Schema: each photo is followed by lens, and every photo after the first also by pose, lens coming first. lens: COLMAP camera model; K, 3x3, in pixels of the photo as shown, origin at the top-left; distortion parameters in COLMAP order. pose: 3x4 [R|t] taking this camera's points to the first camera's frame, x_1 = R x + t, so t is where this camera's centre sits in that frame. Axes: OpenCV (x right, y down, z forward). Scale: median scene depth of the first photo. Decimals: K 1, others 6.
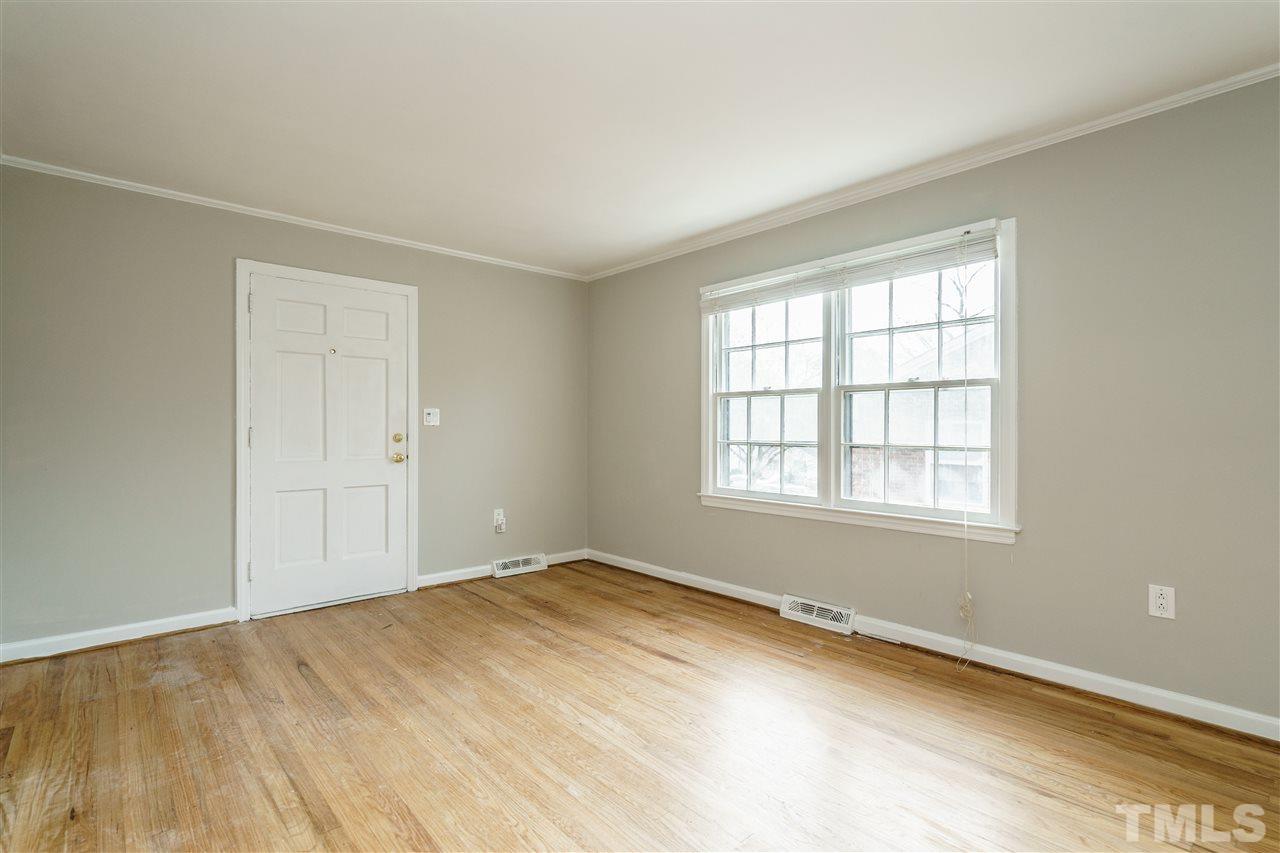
lens RADIAL K [[618.0, 0, 599.2], [0, 618.0, 425.3], [0, 0, 1]] dist [-0.001435, 0.003029]
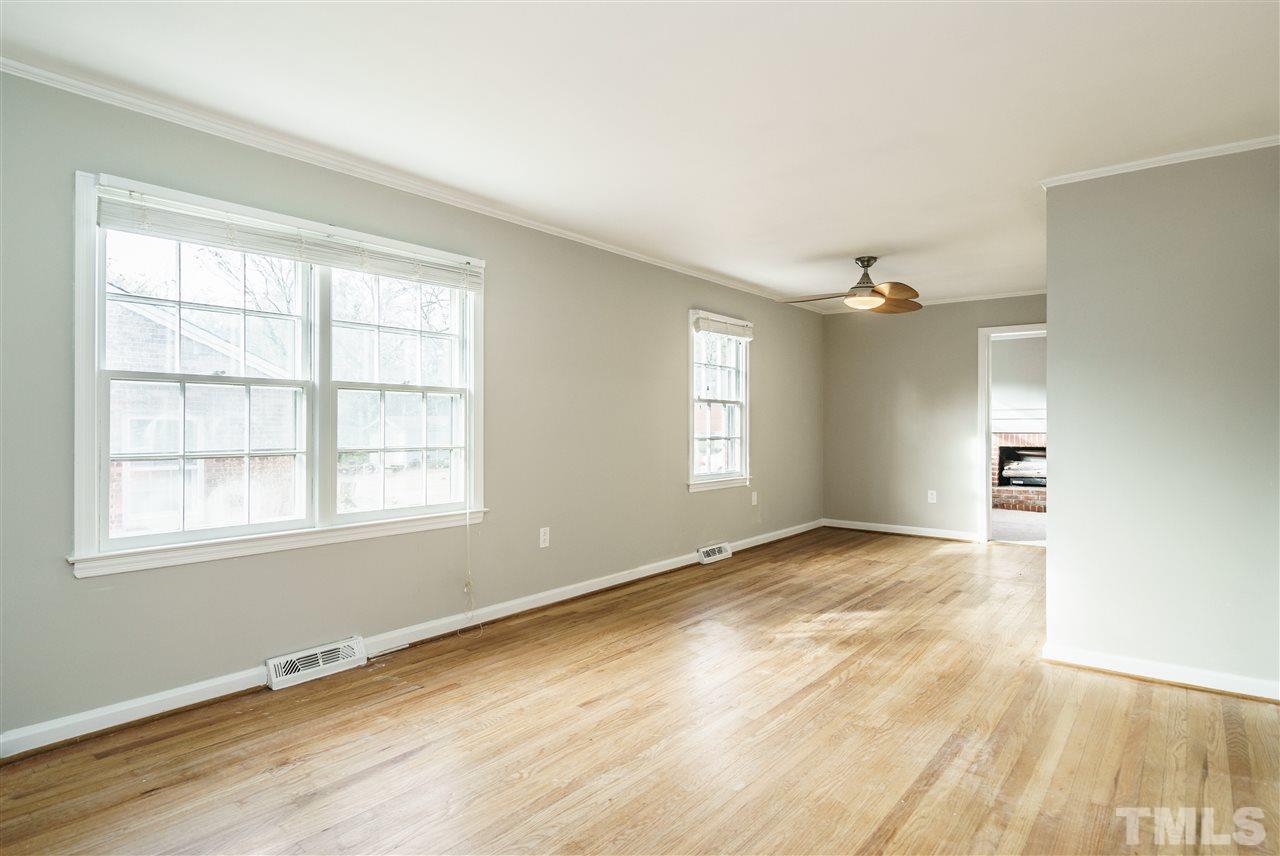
lens RADIAL K [[728.5, 0, 642.5], [0, 728.5, 418.9], [0, 0, 1]] dist [-0.003808, 0.000577]
pose [[-0.239957, 0.004832, 0.970772, -0.702369], [-0.005709, 0.999963, -0.006389, -0.008392], [-0.970767, -0.007075, -0.239920, 0.859658]]
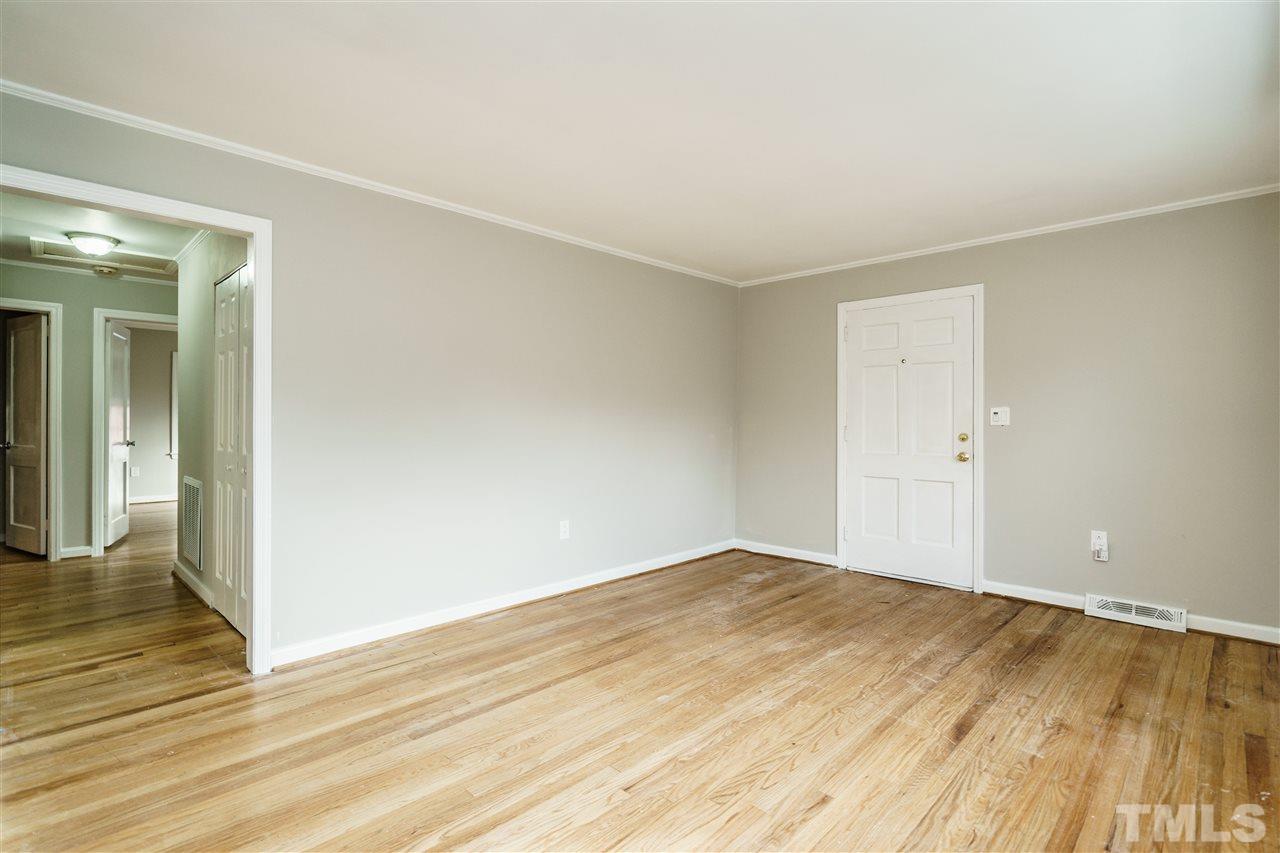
lens RADIAL K [[574.6, 0, 652.5], [0, 574.6, 420.2], [0, 0, 1]] dist [-0.011453, 0.000341]
pose [[0.121819, -0.003632, -0.992546, 0.708404], [-0.000944, 0.999992, -0.003775, -0.004772], [0.992552, 0.001396, 0.121814, 0.487652]]
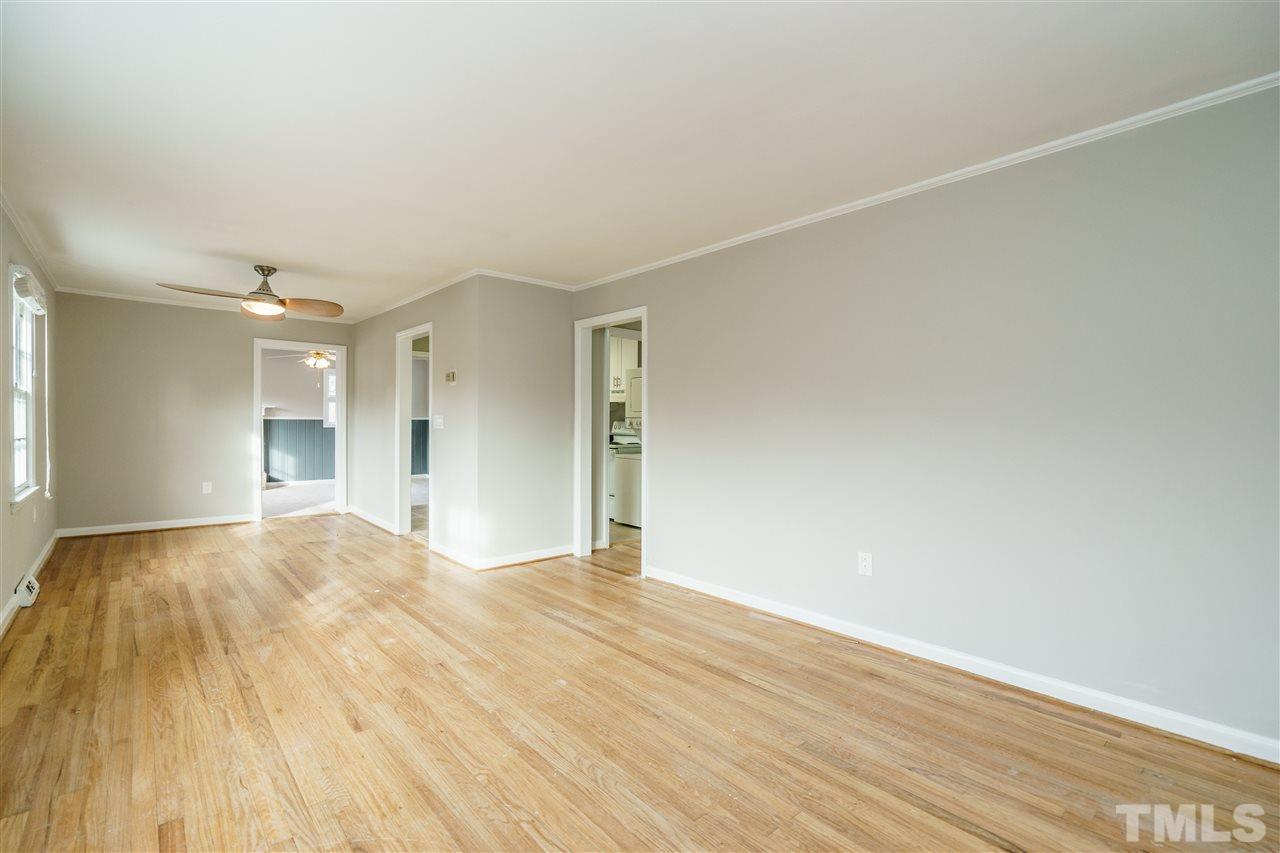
lens RADIAL K [[561.5, 0, 647.7], [0, 561.5, 419.3], [0, 0, 1]] dist [-0.004931, 0.000126]
pose [[-0.996903, -0.009756, -0.078035, -0.077975], [-0.009127, 0.999923, -0.008409, -0.012389], [0.078111, -0.007670, -0.996915, 1.386719]]
